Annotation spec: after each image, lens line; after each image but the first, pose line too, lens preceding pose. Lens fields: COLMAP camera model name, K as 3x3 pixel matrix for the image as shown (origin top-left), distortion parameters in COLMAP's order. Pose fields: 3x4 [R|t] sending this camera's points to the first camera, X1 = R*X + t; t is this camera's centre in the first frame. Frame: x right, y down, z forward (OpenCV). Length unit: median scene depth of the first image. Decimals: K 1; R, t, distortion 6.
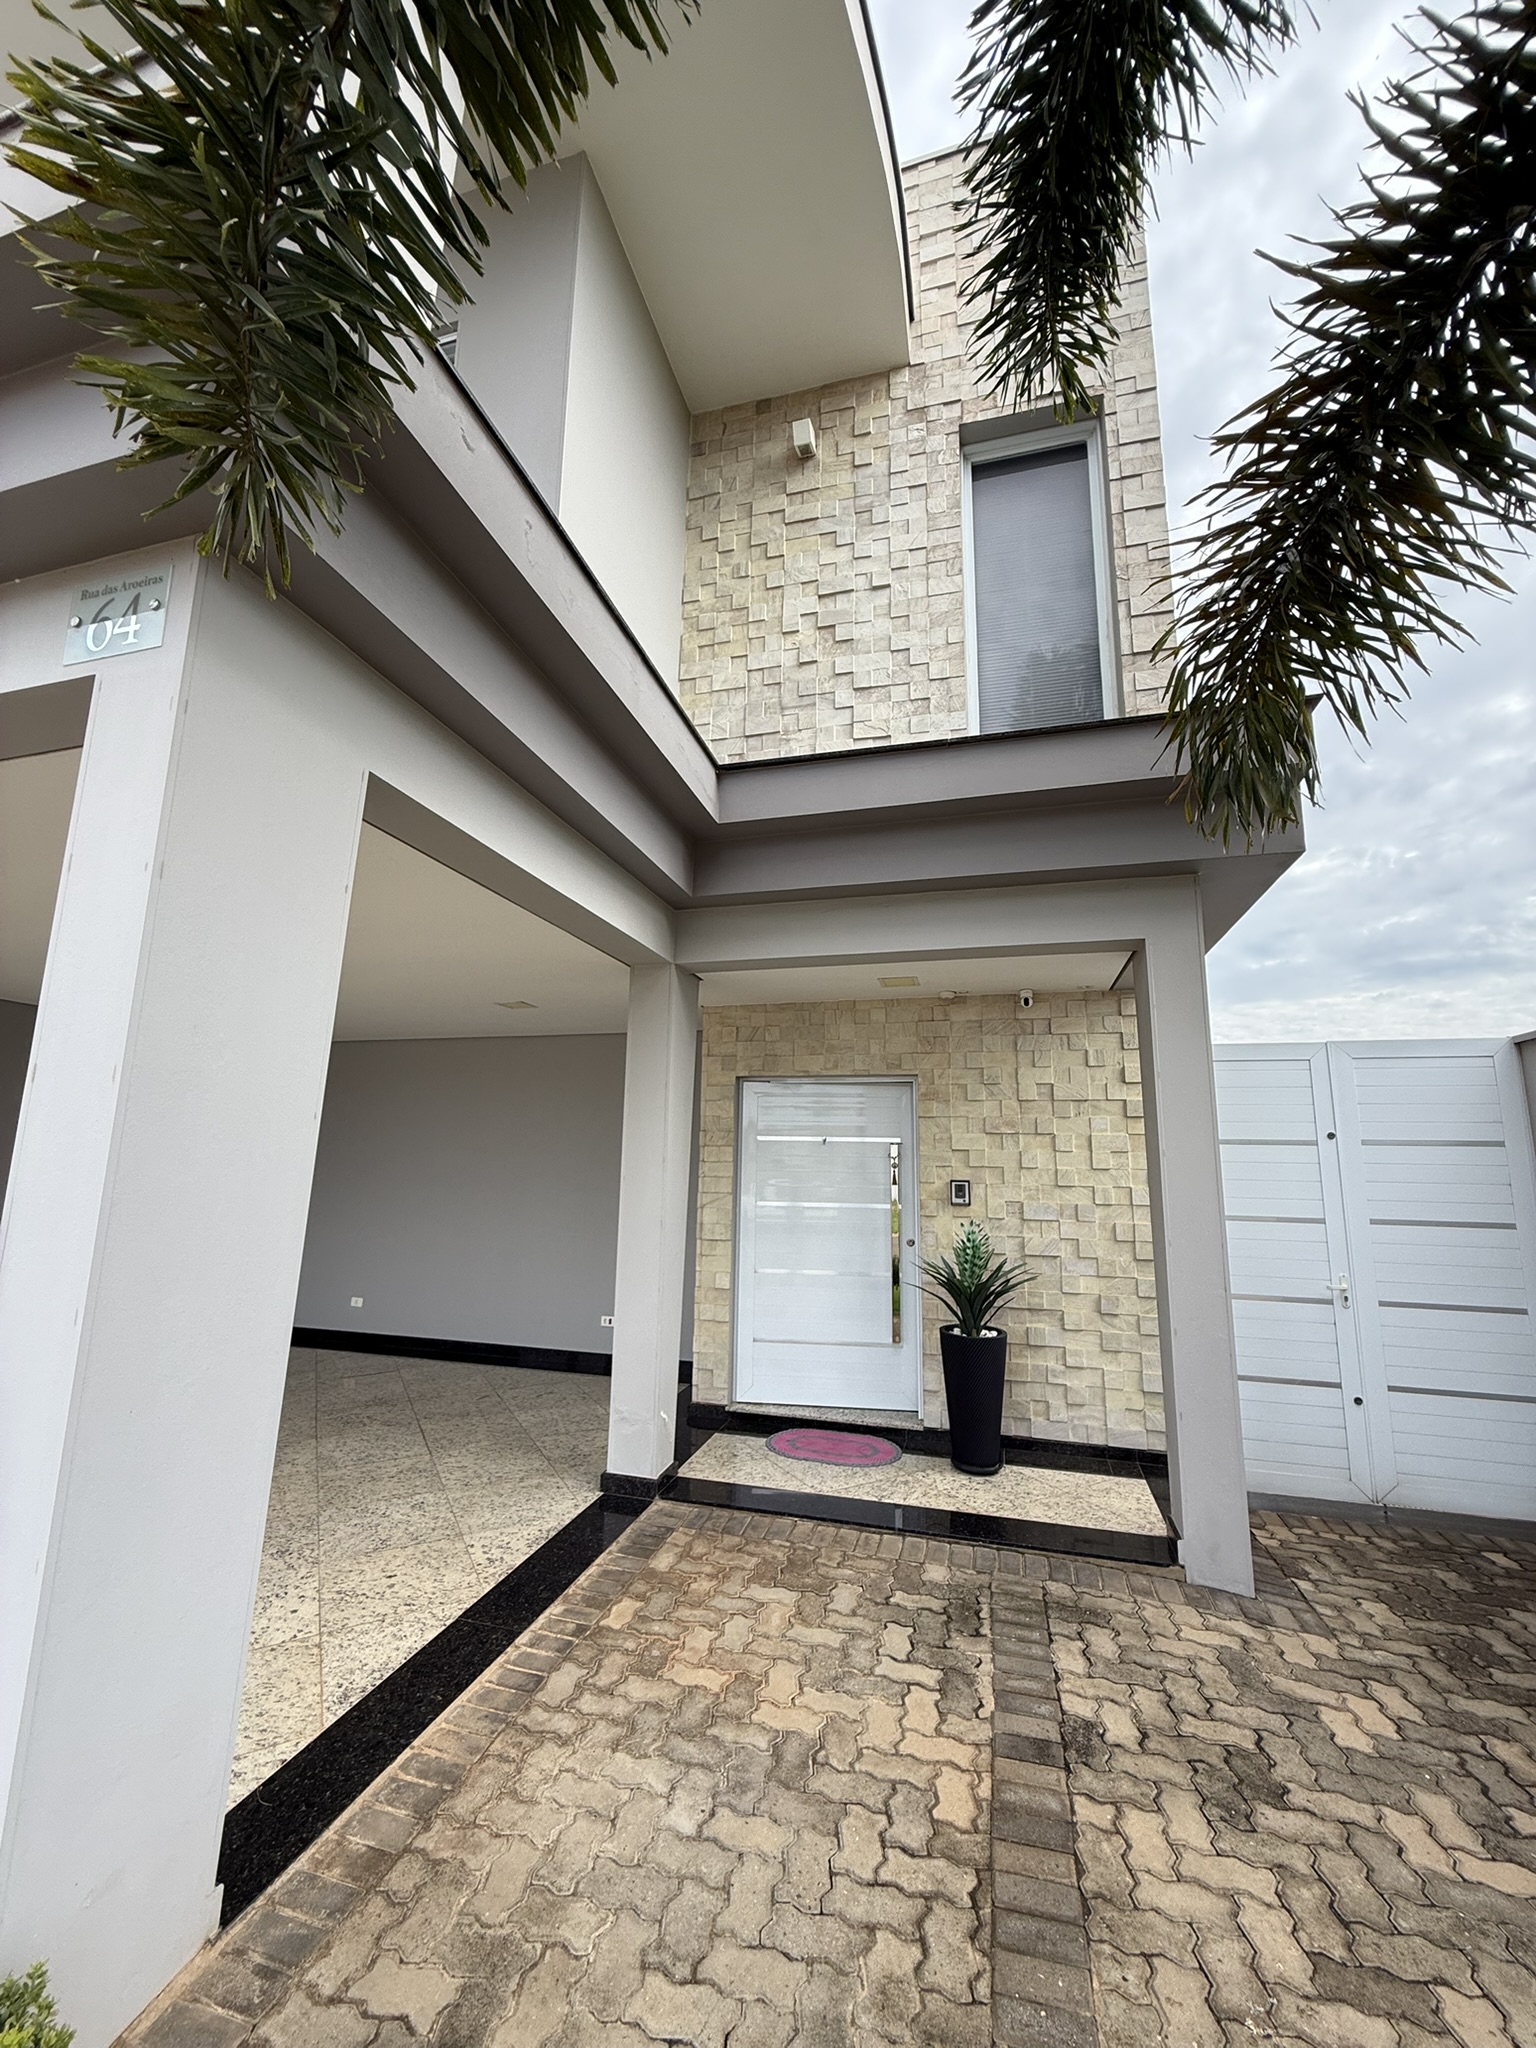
lens RADIAL K [[815.1, 0, 769.2], [0, 815.1, 1027.6], [0, 0, 1]] dist [0.001926, 0.000457]
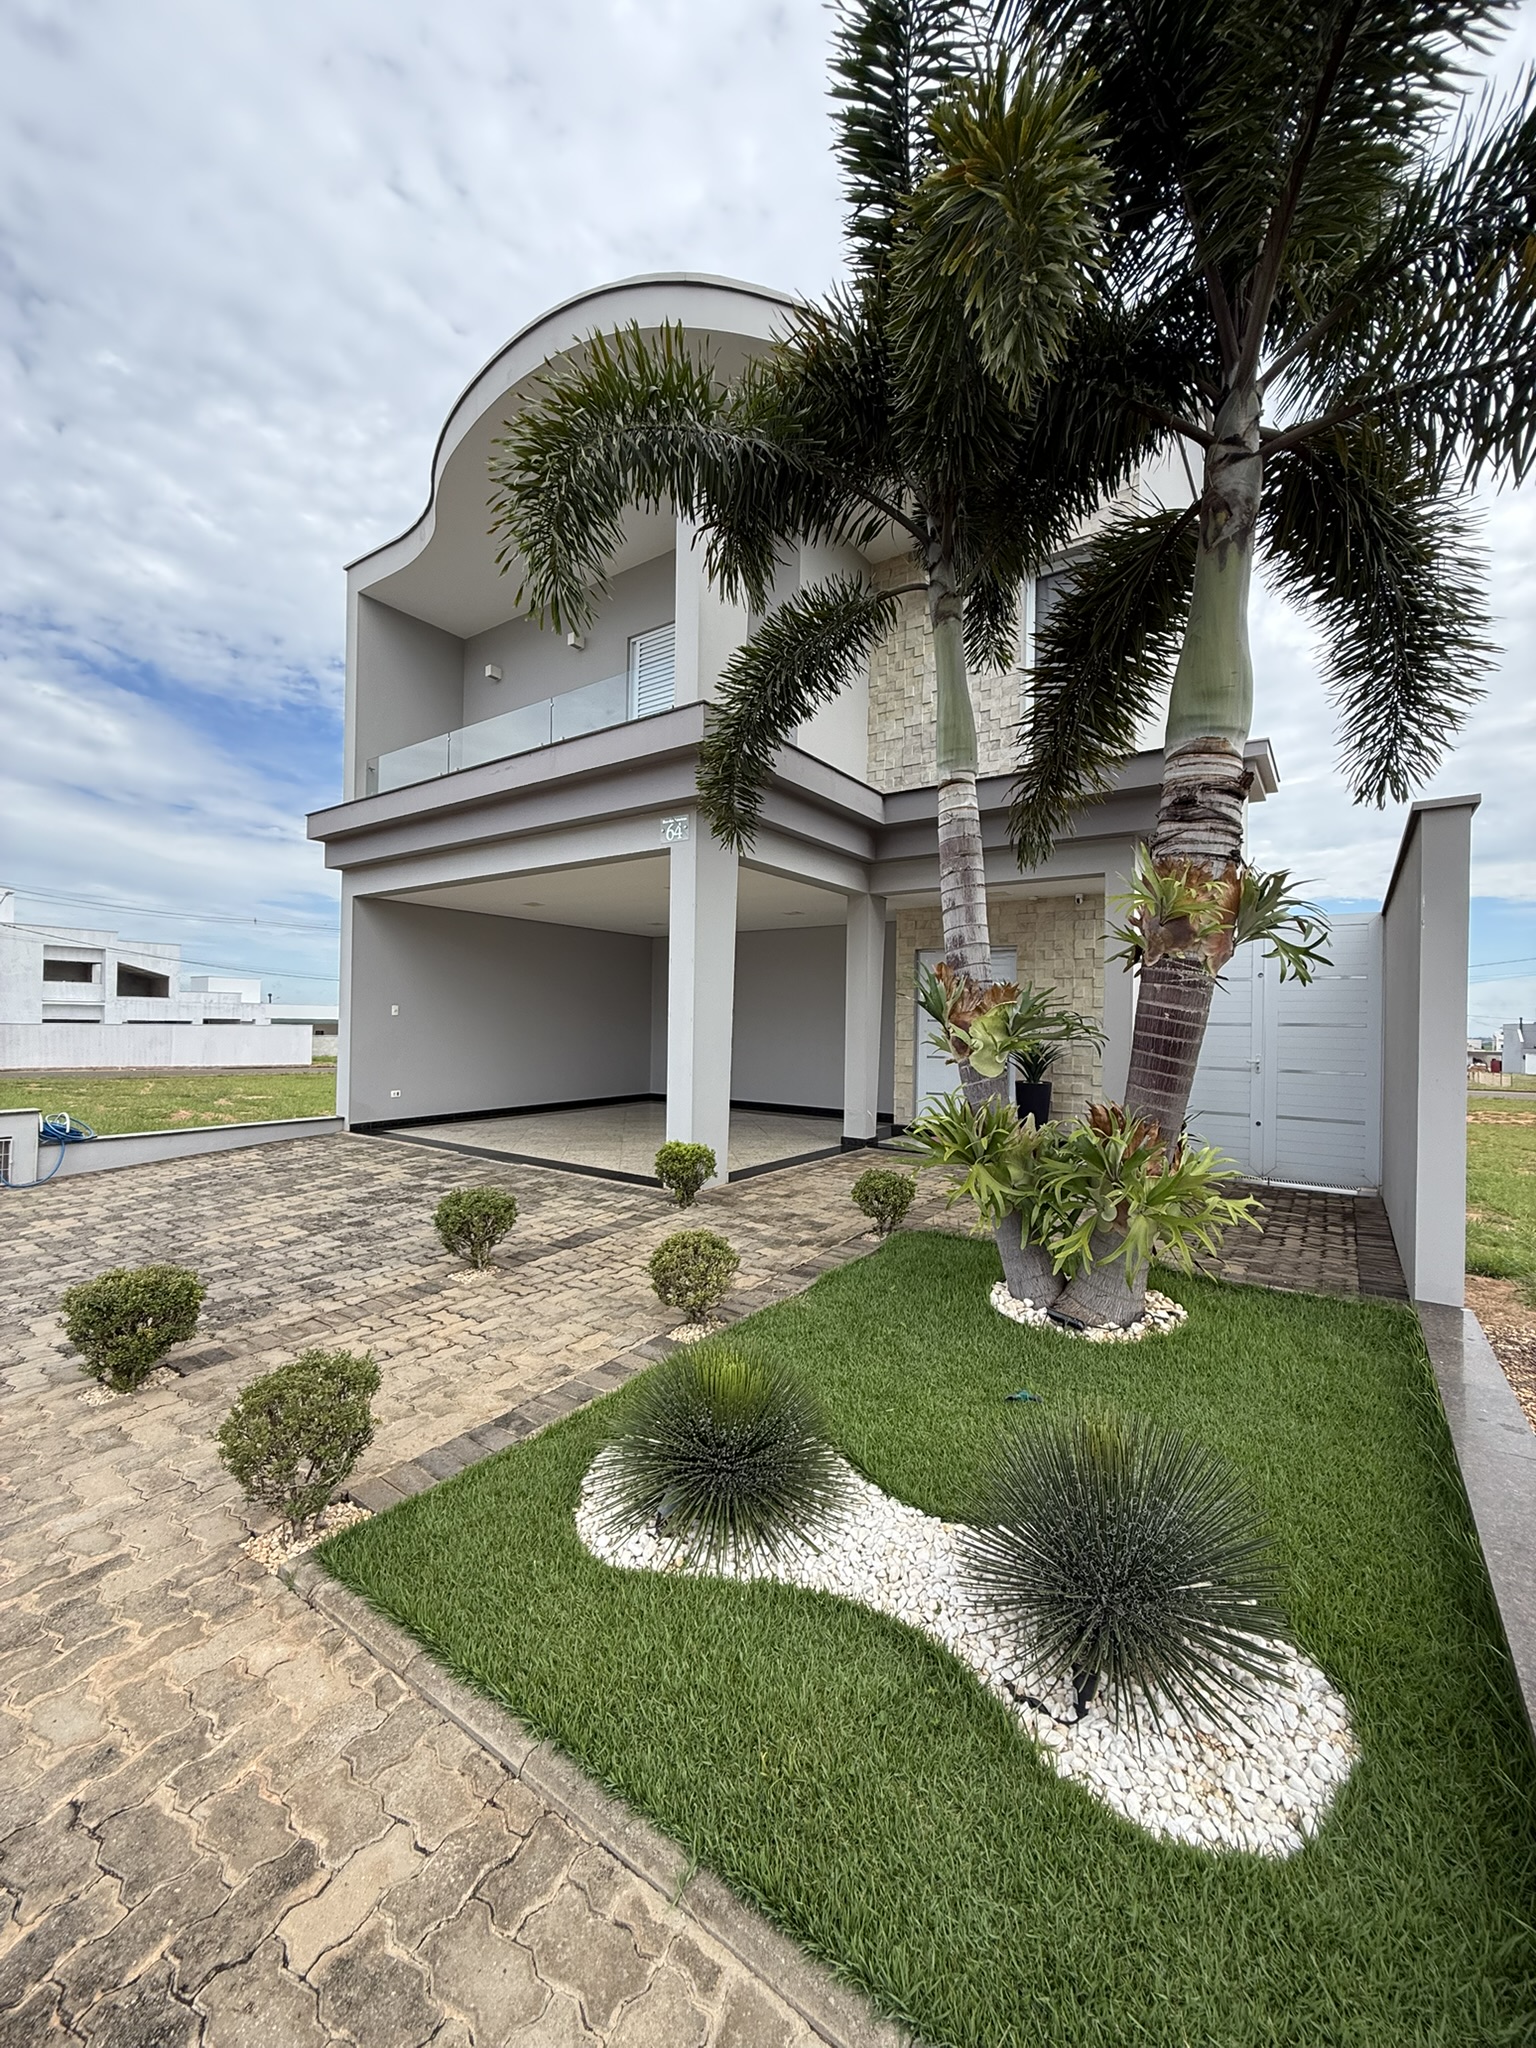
lens RADIAL K [[815.1, 0, 765.6], [0, 815.1, 1022.3], [0, 0, 1]] dist [0.001926, 0.000457]
pose [[0.940792, -0.004124, -0.338960, 0.306486], [0.059725, 0.986300, 0.153769, -0.090900], [0.333682, -0.164909, 0.928149, -0.928696]]
